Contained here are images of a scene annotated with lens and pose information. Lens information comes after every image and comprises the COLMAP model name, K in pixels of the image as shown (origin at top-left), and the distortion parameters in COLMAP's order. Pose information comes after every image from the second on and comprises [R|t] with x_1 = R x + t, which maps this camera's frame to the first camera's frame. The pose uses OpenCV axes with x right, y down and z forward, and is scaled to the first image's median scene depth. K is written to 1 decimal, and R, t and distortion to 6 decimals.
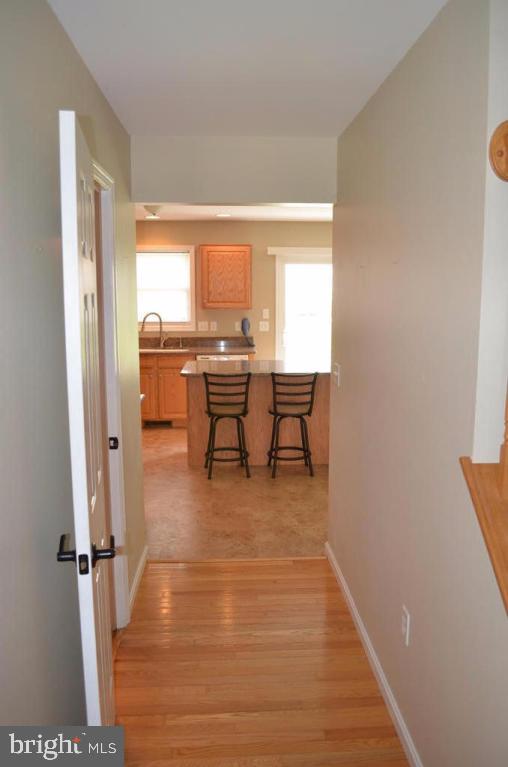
lens RADIAL K [[601.3, 0, 253.3], [0, 601.3, 383.2], [0, 0, 1]] dist [-0.078573, 0.008221]
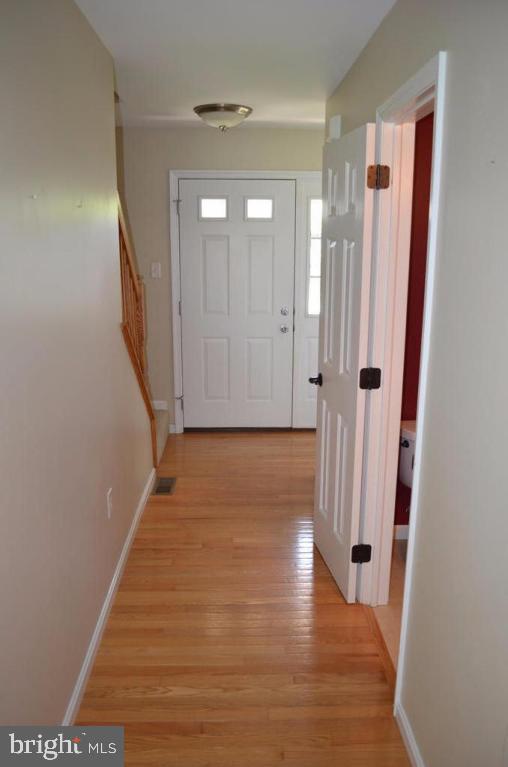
lens RADIAL K [[601.3, 0, 254.5], [0, 601.3, 383.5], [0, 0, 1]] dist [-0.078573, 0.008221]
pose [[-0.999767, -0.001753, 0.021517, -0.066892], [0.006461, 0.926725, 0.375685, -0.256128], [-0.020599, 0.375737, -0.926498, 1.753628]]
